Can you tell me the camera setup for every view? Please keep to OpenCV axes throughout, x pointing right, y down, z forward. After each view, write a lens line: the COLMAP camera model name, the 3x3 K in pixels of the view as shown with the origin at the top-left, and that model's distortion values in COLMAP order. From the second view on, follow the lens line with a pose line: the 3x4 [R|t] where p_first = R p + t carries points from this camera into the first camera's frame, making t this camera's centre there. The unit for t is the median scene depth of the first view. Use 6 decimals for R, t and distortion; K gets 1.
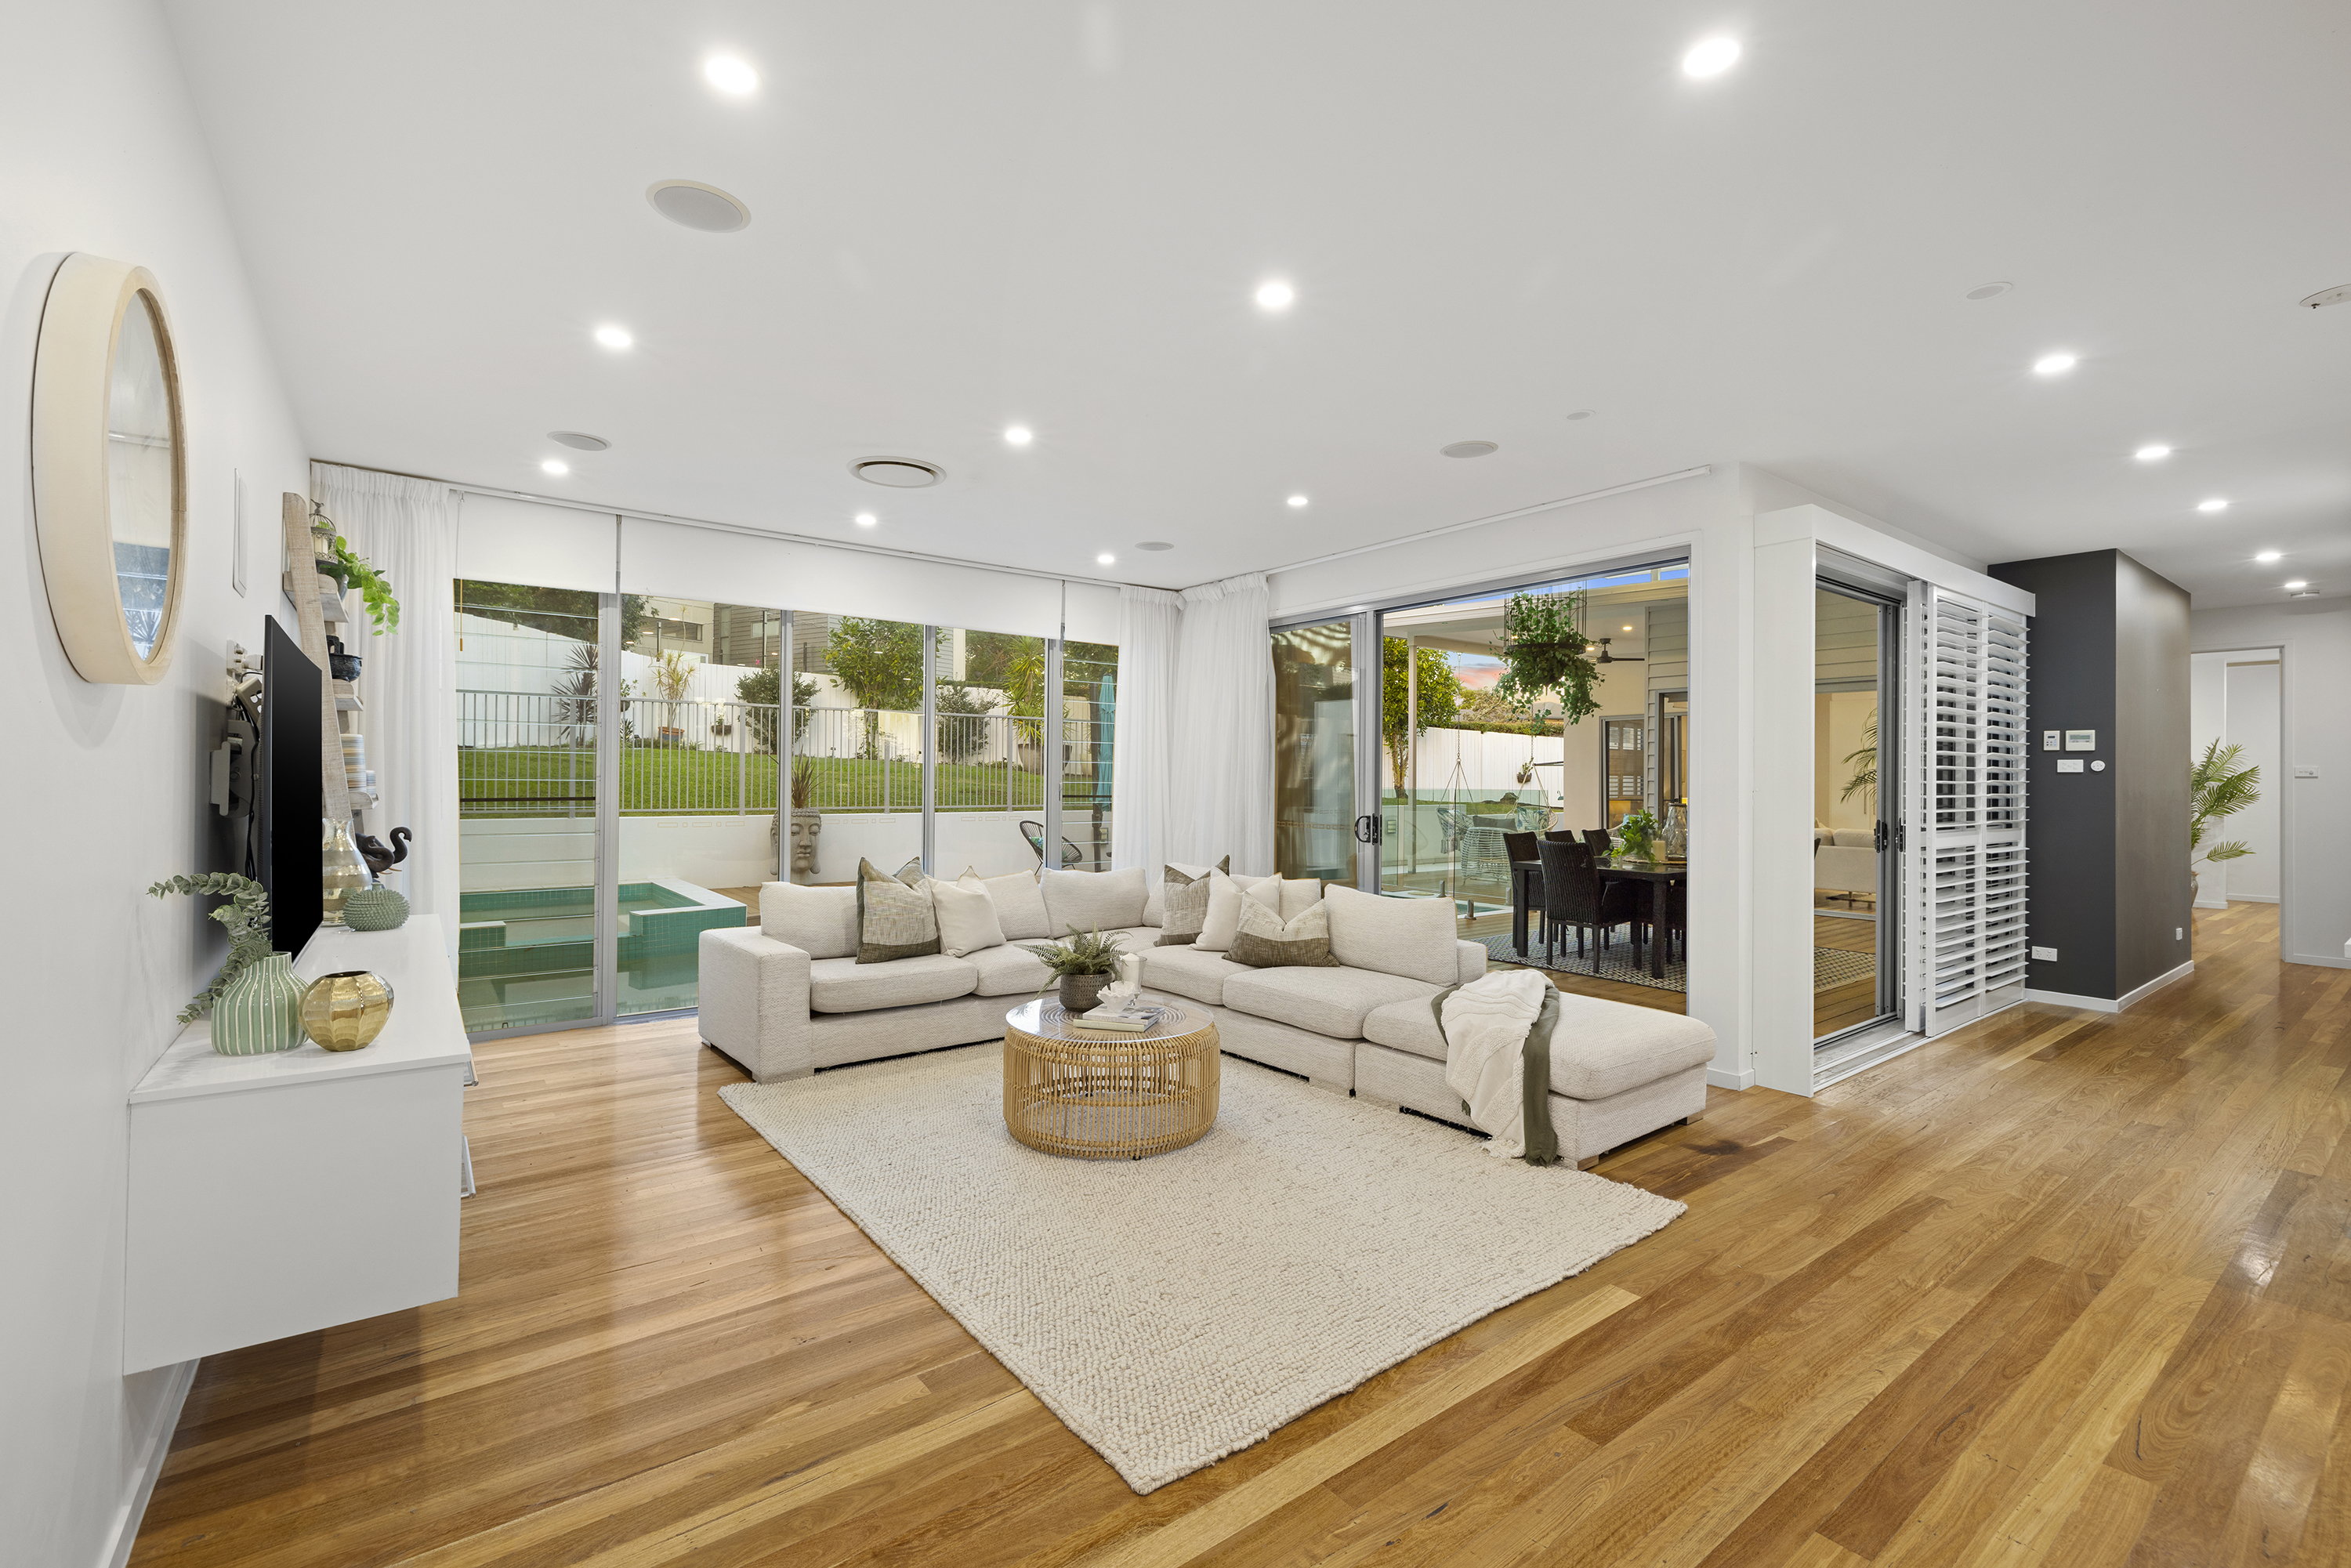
lens RADIAL K [[1023.6, 0, 1177.9], [0, 1023.6, 770.3], [0, 0, 1]] dist [0.000620, -0.000333]
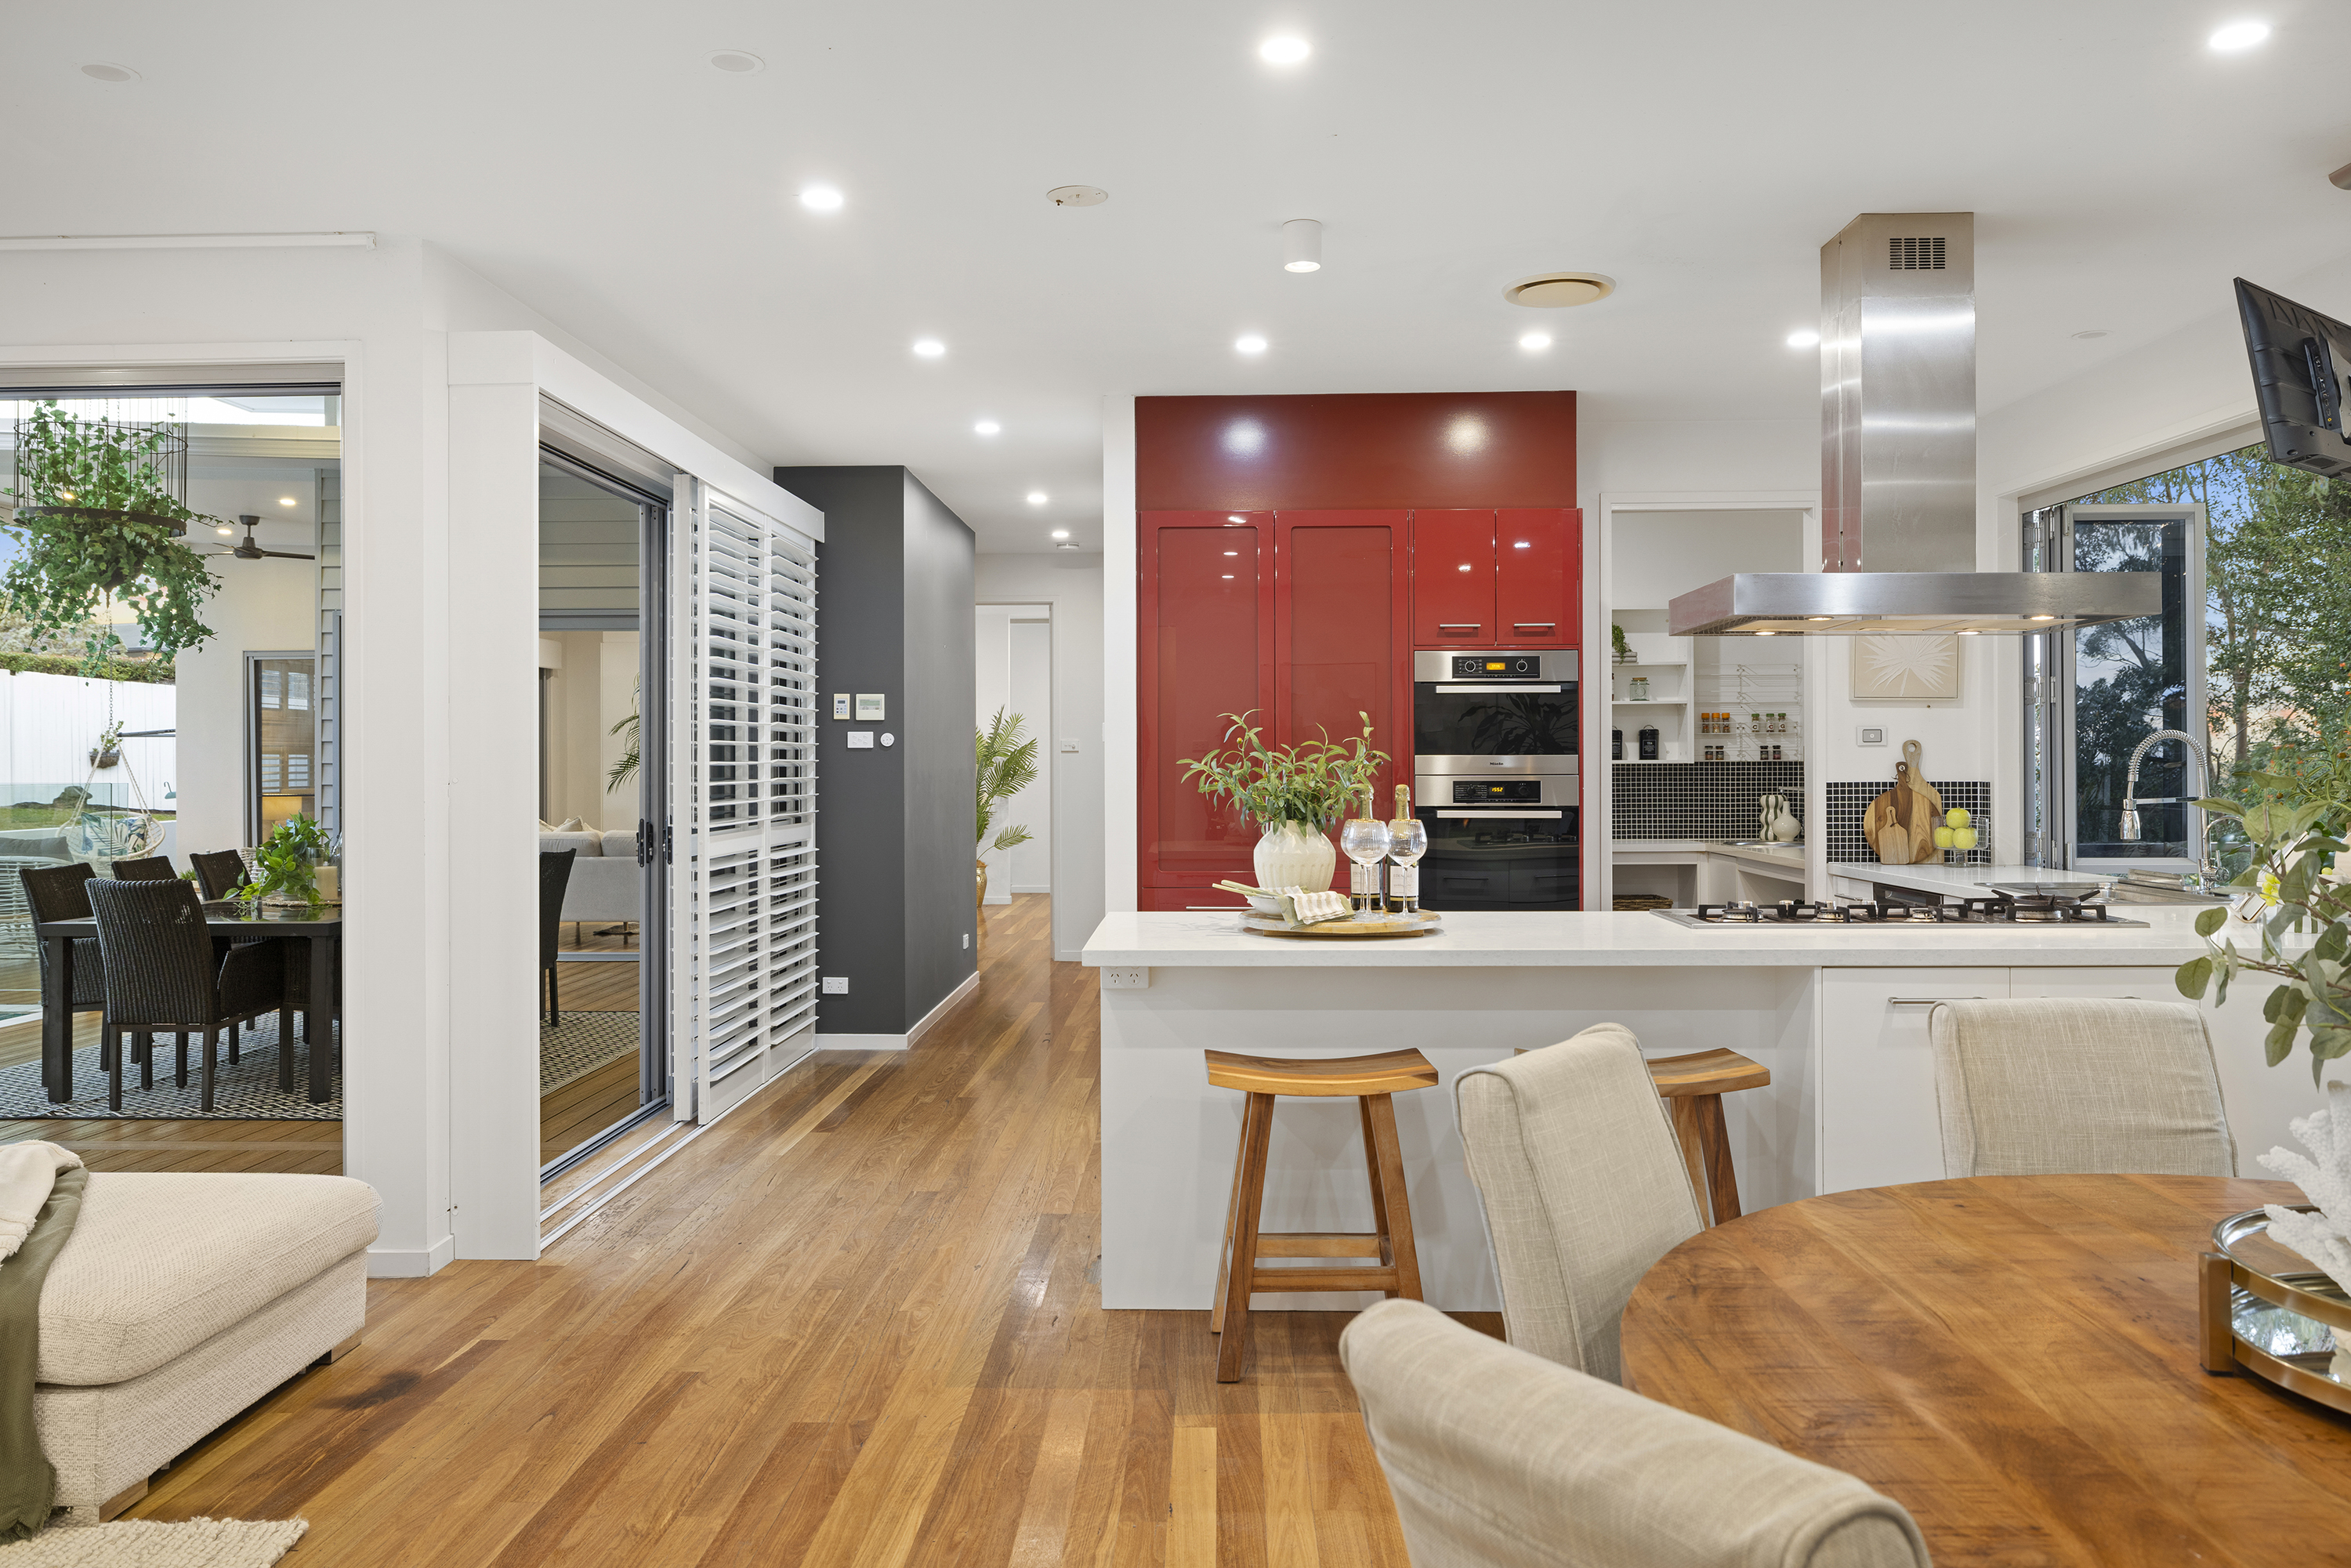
lens RADIAL K [[1655.0, 0, 1174.2], [0, 1655.0, 759.0], [0, 0, 1]] dist [-0.002520, 0.002299]
pose [[0.628728, -0.009706, 0.777564, 0.059351], [0.002059, 0.999939, 0.010816, -0.003544], [-0.777622, -0.005200, 0.628710, 0.035418]]
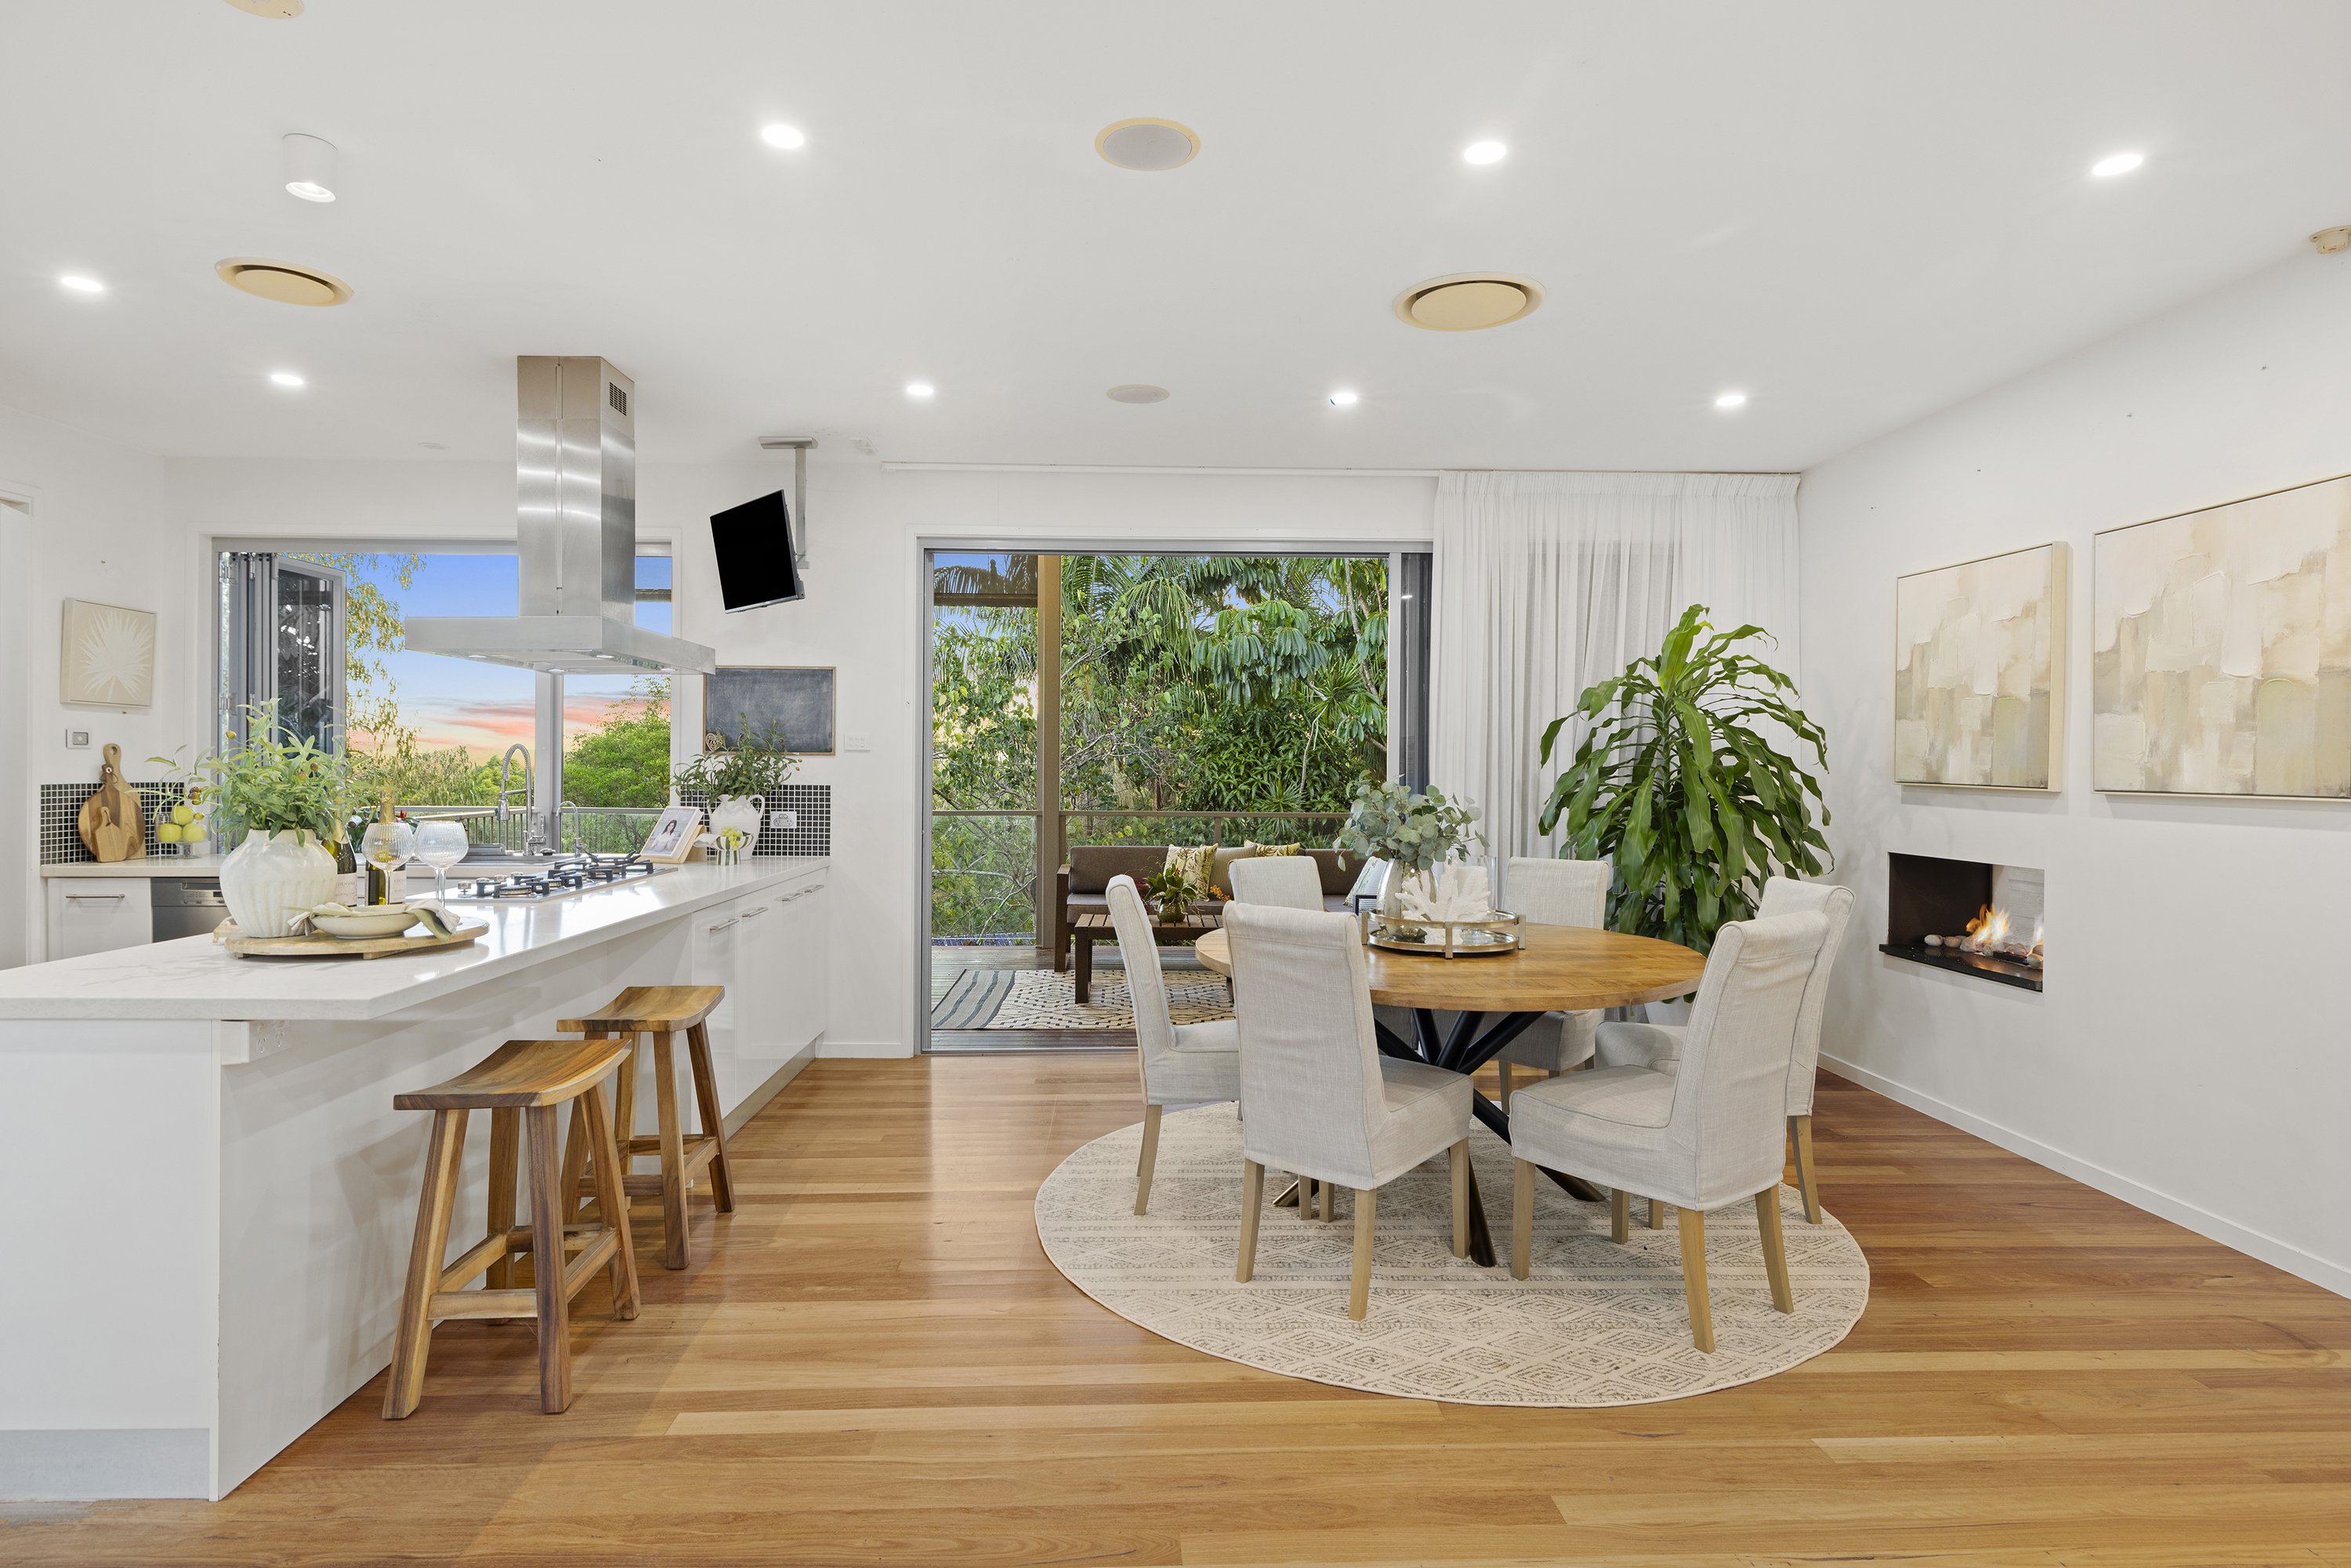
lens RADIAL K [[1188.8, 0, 1175.5], [0, 1188.8, 784.0], [0, 0, 1]] dist [-0.002446, -0.000325]
pose [[-0.810658, -0.023395, 0.585052, 0.138526], [-0.016286, 0.999716, 0.017411, -0.000718], [-0.585293, 0.004586, -0.810809, 0.748678]]
